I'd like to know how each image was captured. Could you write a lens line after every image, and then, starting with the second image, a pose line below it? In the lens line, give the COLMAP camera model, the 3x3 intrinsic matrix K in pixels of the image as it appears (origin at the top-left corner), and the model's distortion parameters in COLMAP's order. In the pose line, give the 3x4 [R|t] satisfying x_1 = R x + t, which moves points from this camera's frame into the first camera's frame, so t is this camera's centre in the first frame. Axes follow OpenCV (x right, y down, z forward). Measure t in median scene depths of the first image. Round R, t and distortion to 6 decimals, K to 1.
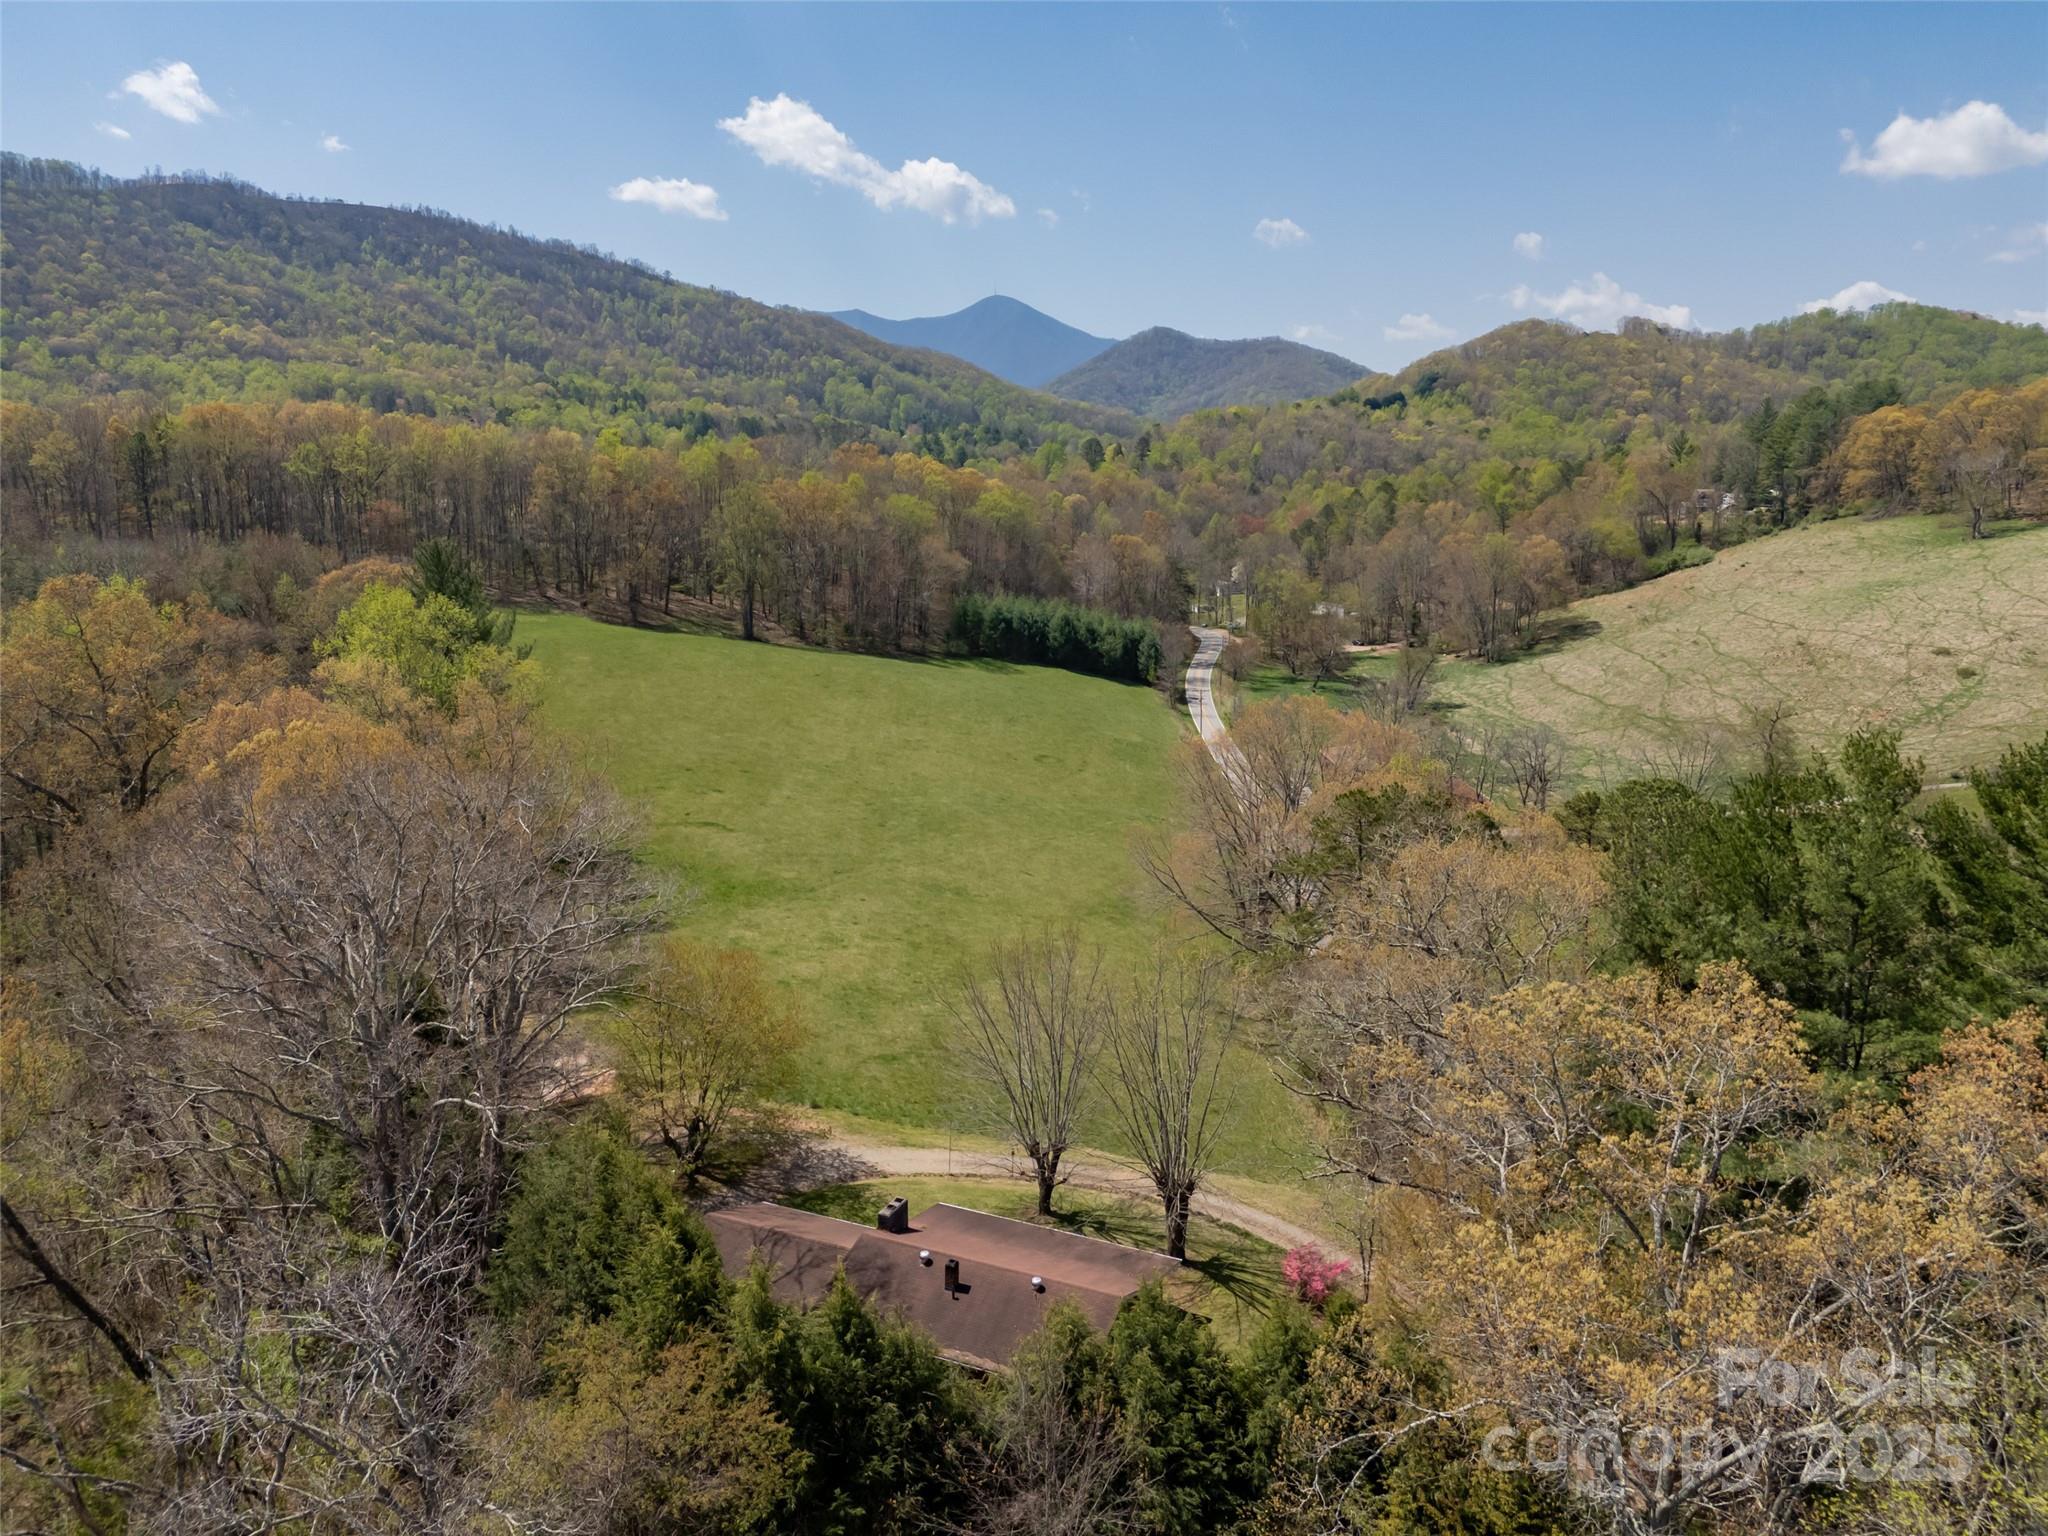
lens RADIAL K [[1443.8, 0, 1024.2], [0, 1443.8, 766.7], [0, 0, 1]] dist [0.007945, -0.002344]
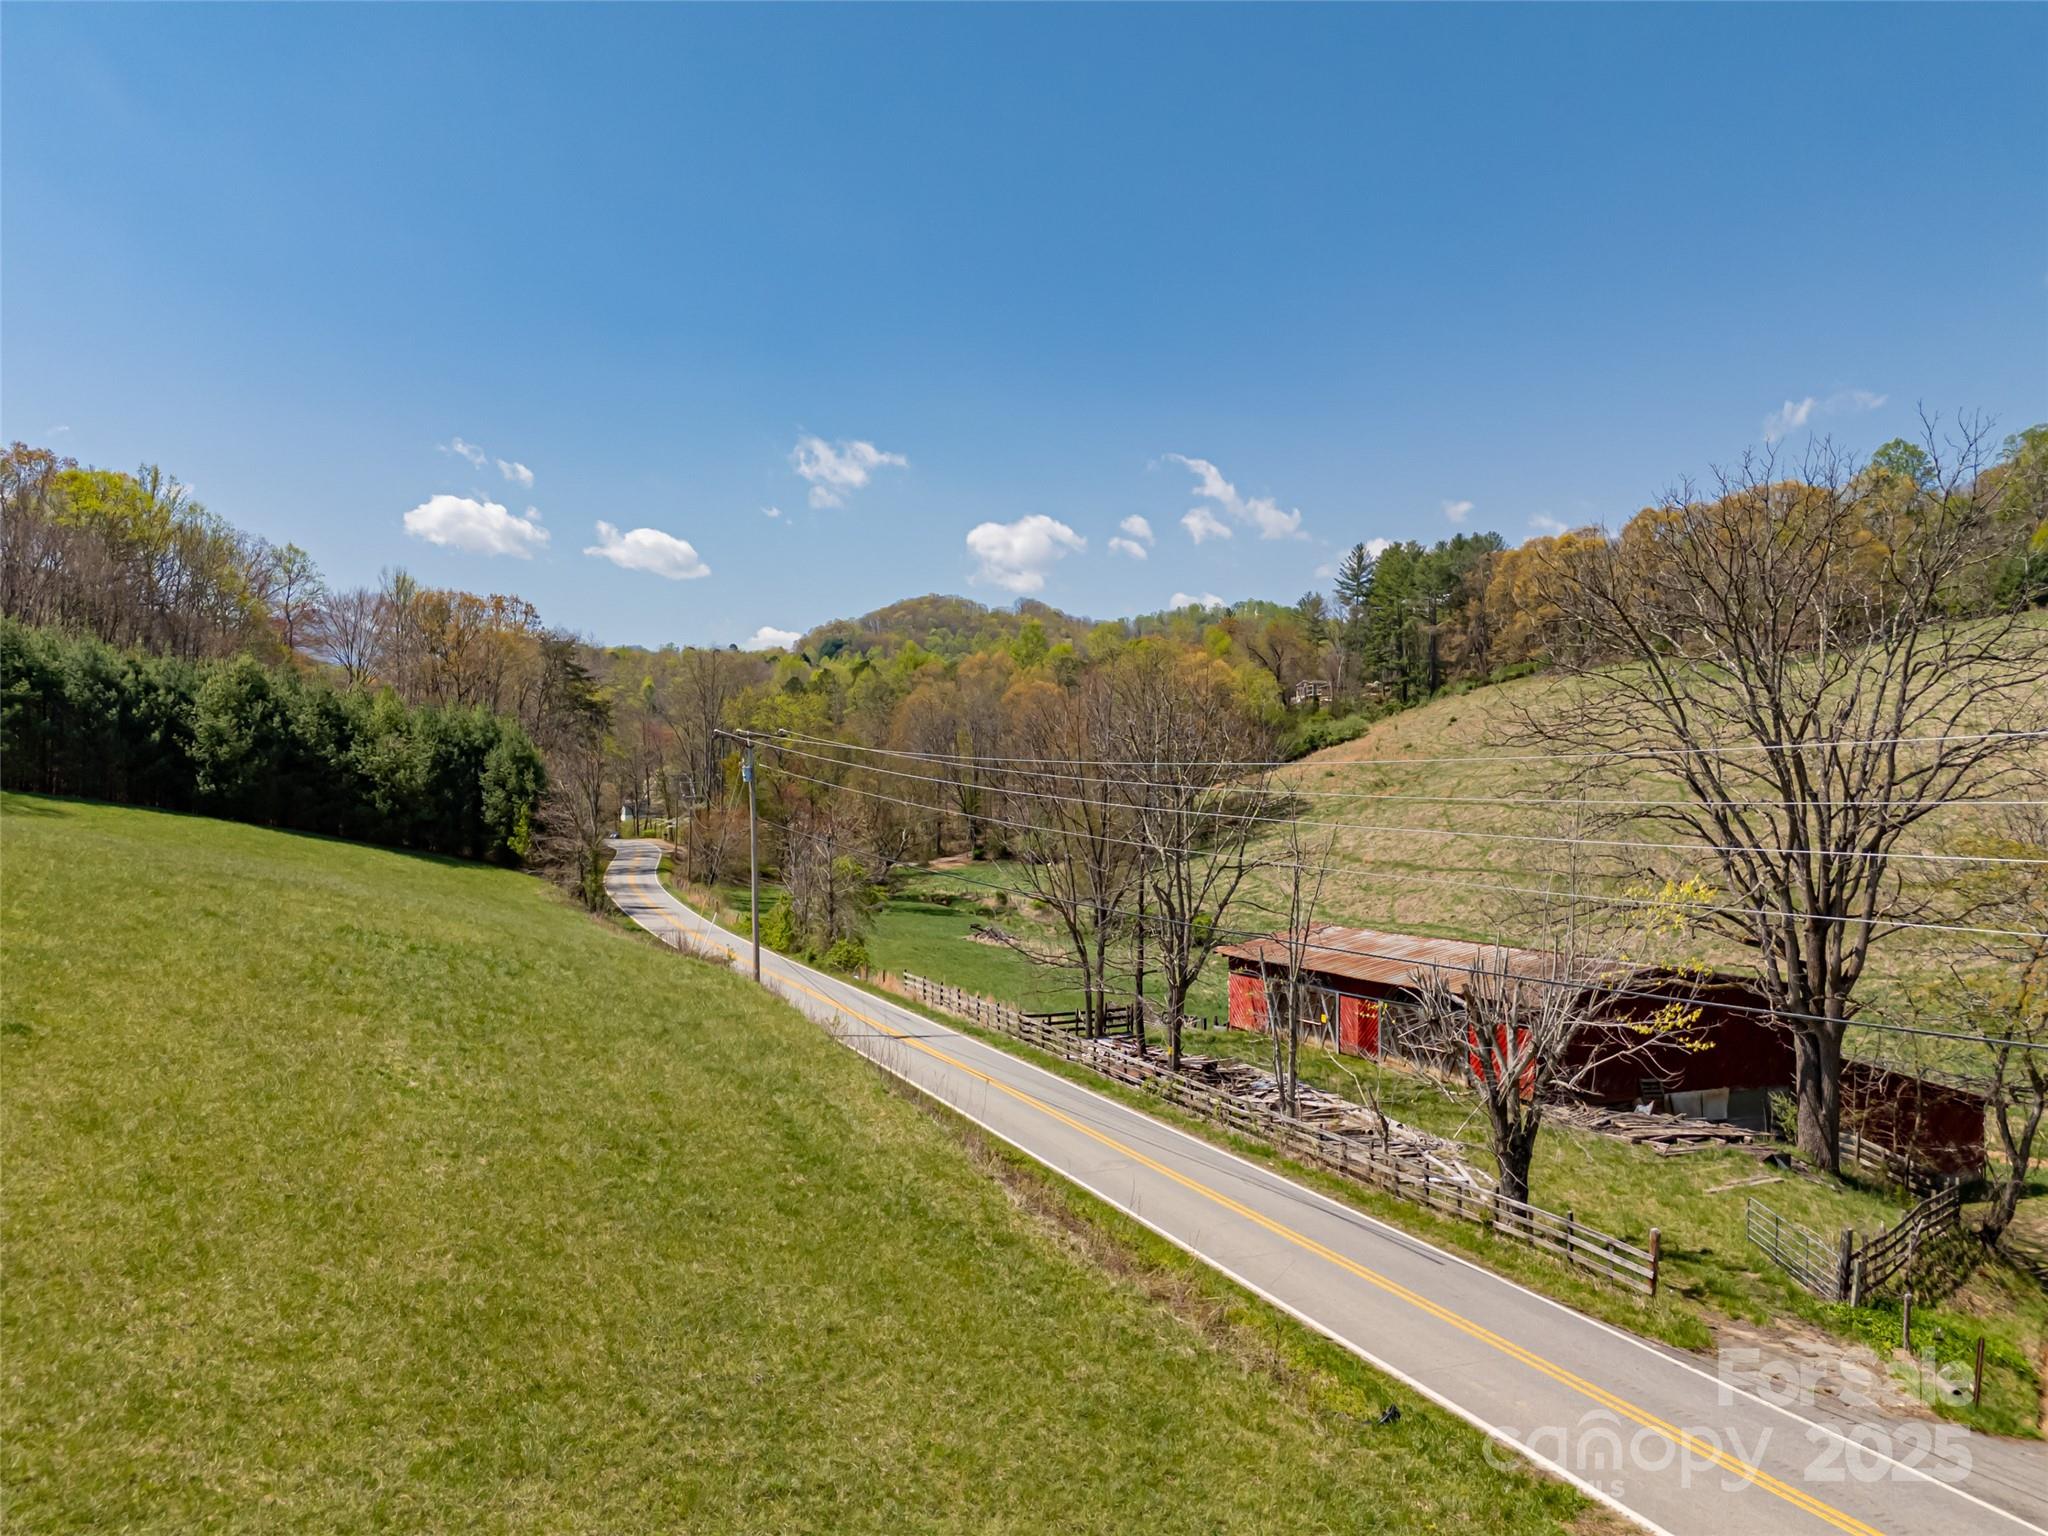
lens RADIAL K [[1443.8, 0, 1033.2], [0, 1443.8, 762.2], [0, 0, 1]] dist [0.007945, -0.002344]
pose [[0.904869, 0.011135, 0.425544, 0.042089], [0.088415, 0.972942, -0.213462, 0.004911], [-0.416407, 0.230779, 0.879401, 0.522029]]
